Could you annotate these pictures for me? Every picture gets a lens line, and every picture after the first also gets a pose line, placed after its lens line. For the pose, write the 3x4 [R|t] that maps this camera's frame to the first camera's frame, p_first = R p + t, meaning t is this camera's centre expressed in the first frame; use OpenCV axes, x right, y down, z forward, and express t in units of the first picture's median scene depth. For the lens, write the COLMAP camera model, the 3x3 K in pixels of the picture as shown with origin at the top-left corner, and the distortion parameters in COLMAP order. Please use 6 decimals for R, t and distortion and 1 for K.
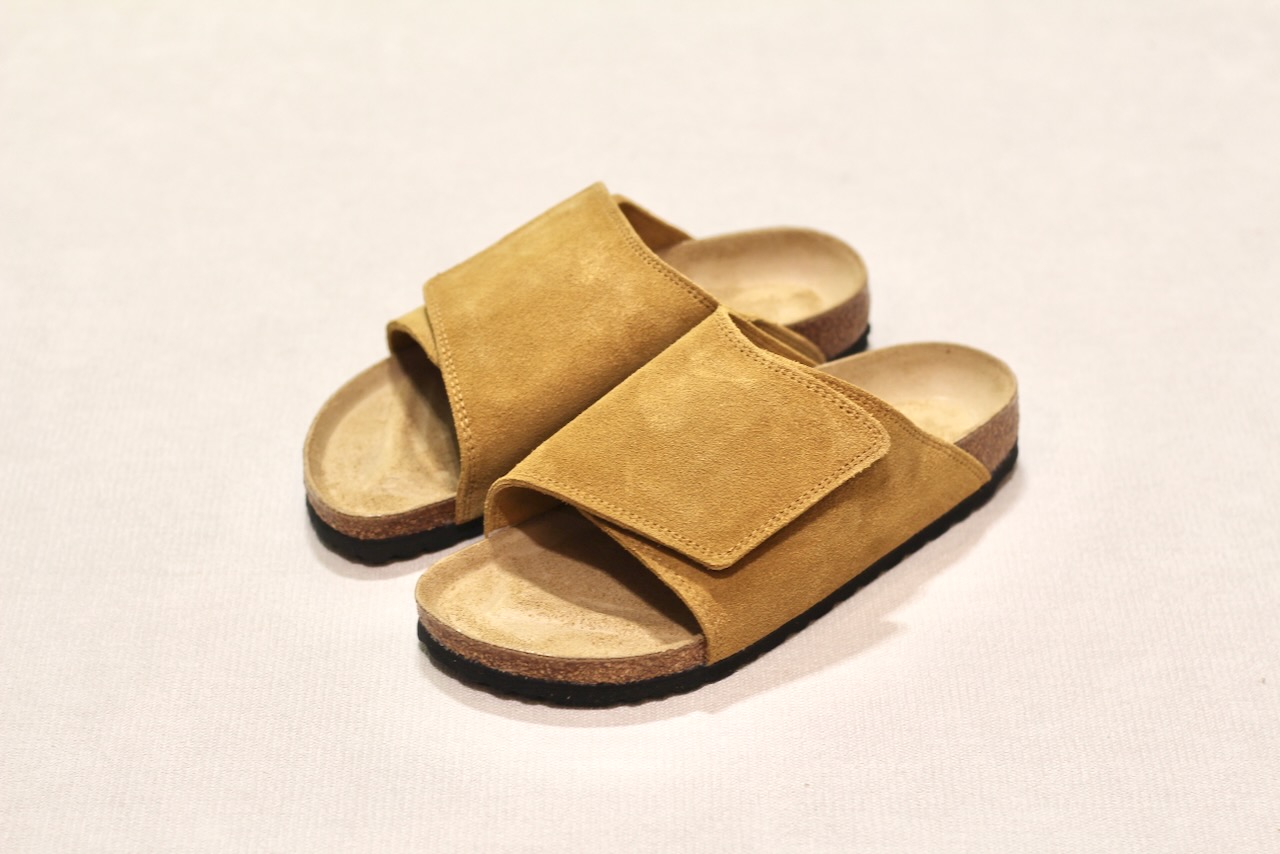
lens RADIAL K [[3100.0, 0, 640.0], [0, 3100.0, 427.0], [0, 0, 1]] dist [-0.080141, -0.579558]
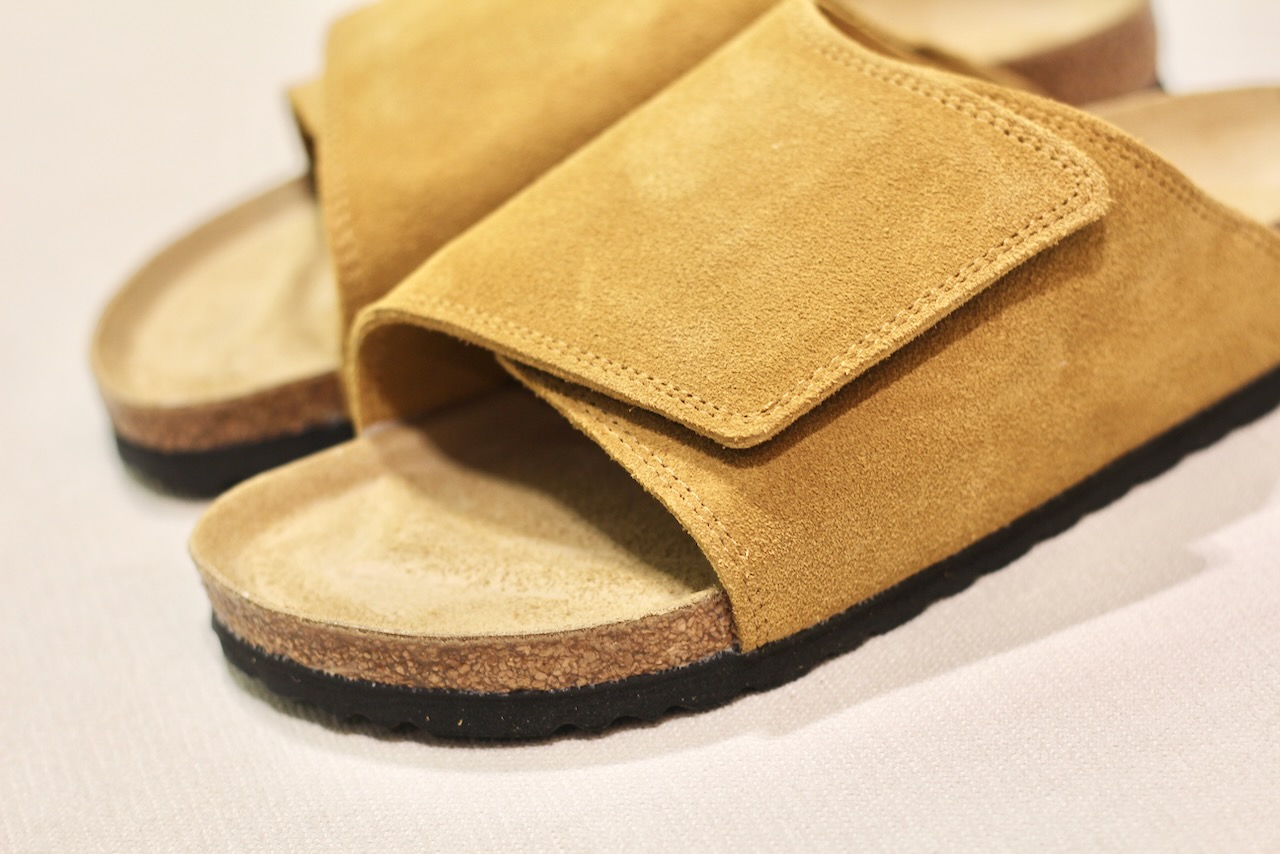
lens RADIAL K [[3285.3, 0, 641.1], [0, 3285.3, 171.9], [0, 0, 1]] dist [-0.002430, -0.322191]
pose [[0.979024, -0.059081, -0.194990, 0.109808], [0.025875, 0.985339, -0.168635, 0.087642], [0.202095, 0.160053, 0.966199, 0.475907]]
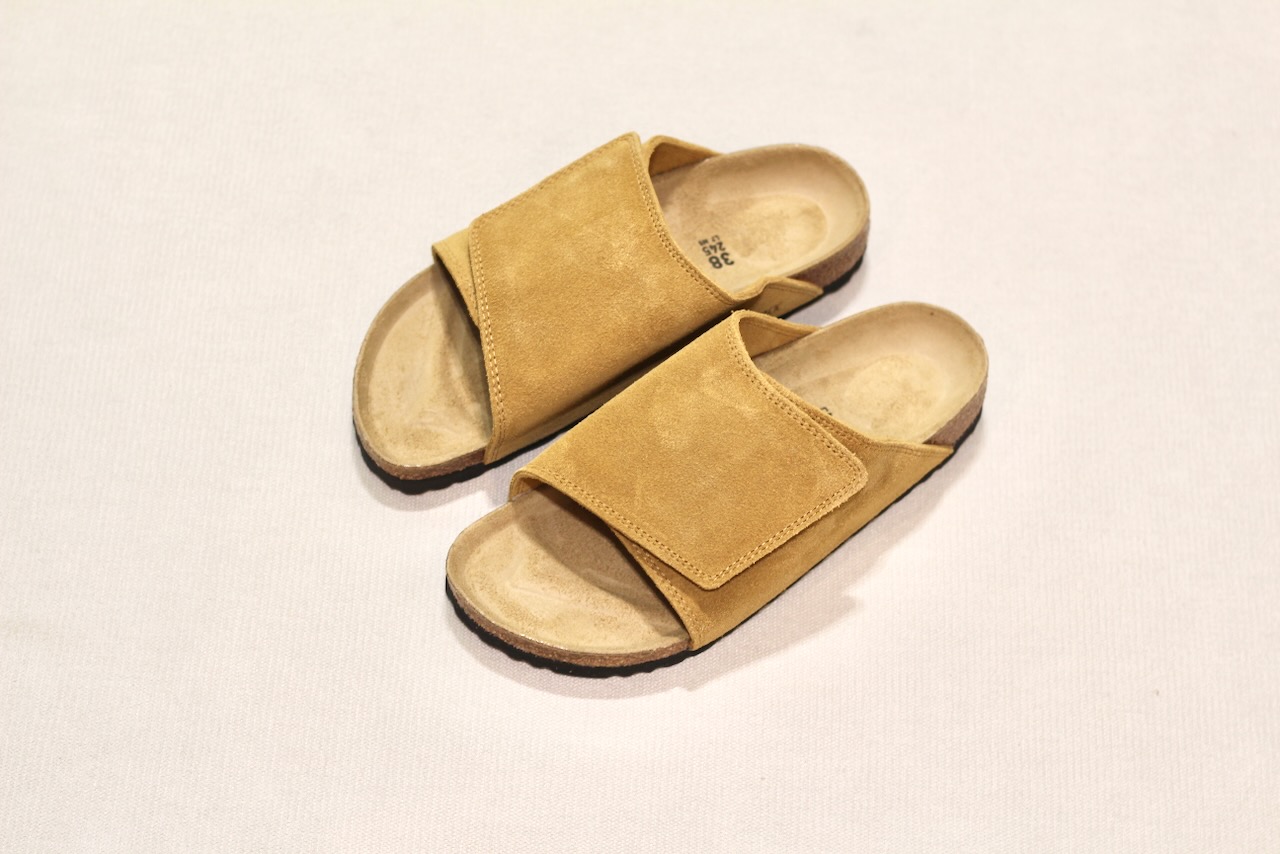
lens RADIAL K [[3100.0, 0, 640.0], [0, 3100.0, 427.0], [0, 0, 1]] dist [-0.080141, -0.579558]
pose [[0.995783, 0.085884, 0.032249, -0.041852], [-0.091721, 0.924946, 0.368866, -0.427276], [0.001851, -0.370269, 0.928923, -0.061296]]
